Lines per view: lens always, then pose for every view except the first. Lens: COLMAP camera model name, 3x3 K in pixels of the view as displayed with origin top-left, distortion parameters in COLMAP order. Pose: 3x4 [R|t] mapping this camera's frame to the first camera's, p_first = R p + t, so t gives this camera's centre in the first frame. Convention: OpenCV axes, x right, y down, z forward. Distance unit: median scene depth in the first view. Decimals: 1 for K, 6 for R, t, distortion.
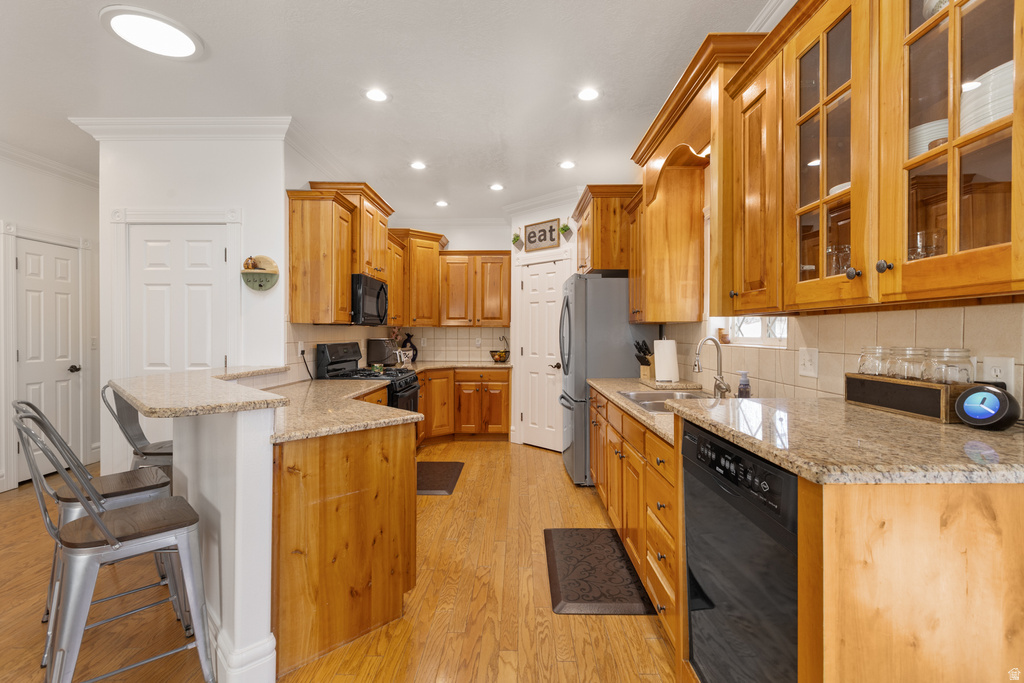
lens RADIAL K [[466.2, 0, 511.0], [0, 466.2, 337.6], [0, 0, 1]] dist [0.005096, -0.001168]
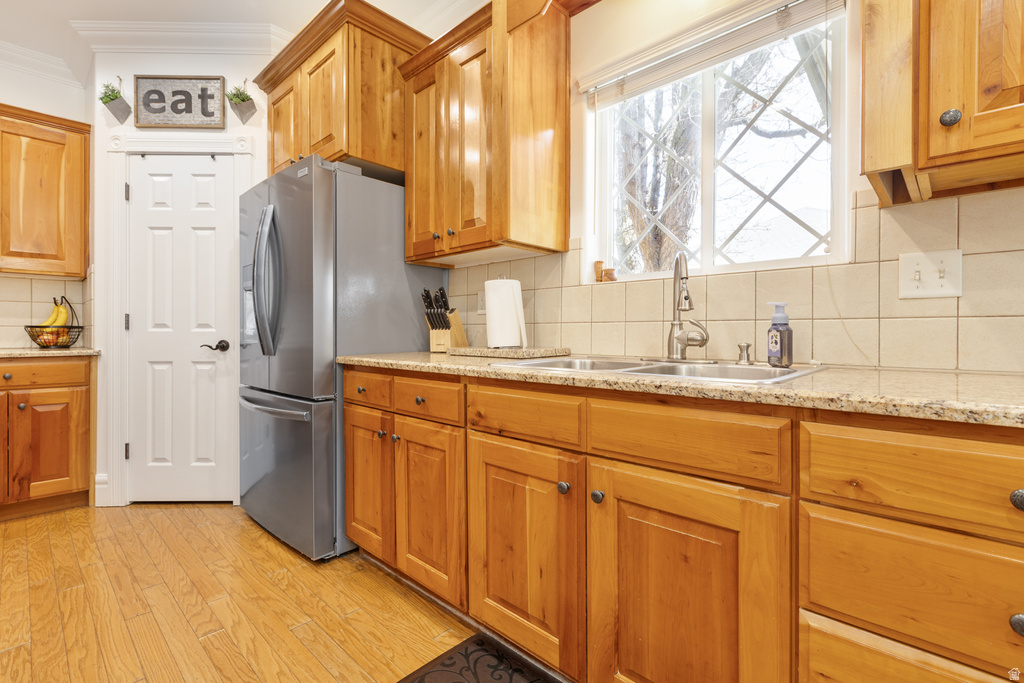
lens RADIAL K [[466.2, 0, 512.4], [0, 466.2, 333.9], [0, 0, 1]] dist [0.005096, -0.001168]
pose [[0.676223, -0.003560, 0.736689, -0.071573], [0.005738, 0.999983, -0.000435, 0.047366], [-0.736675, 0.004521, 0.676232, 0.363819]]
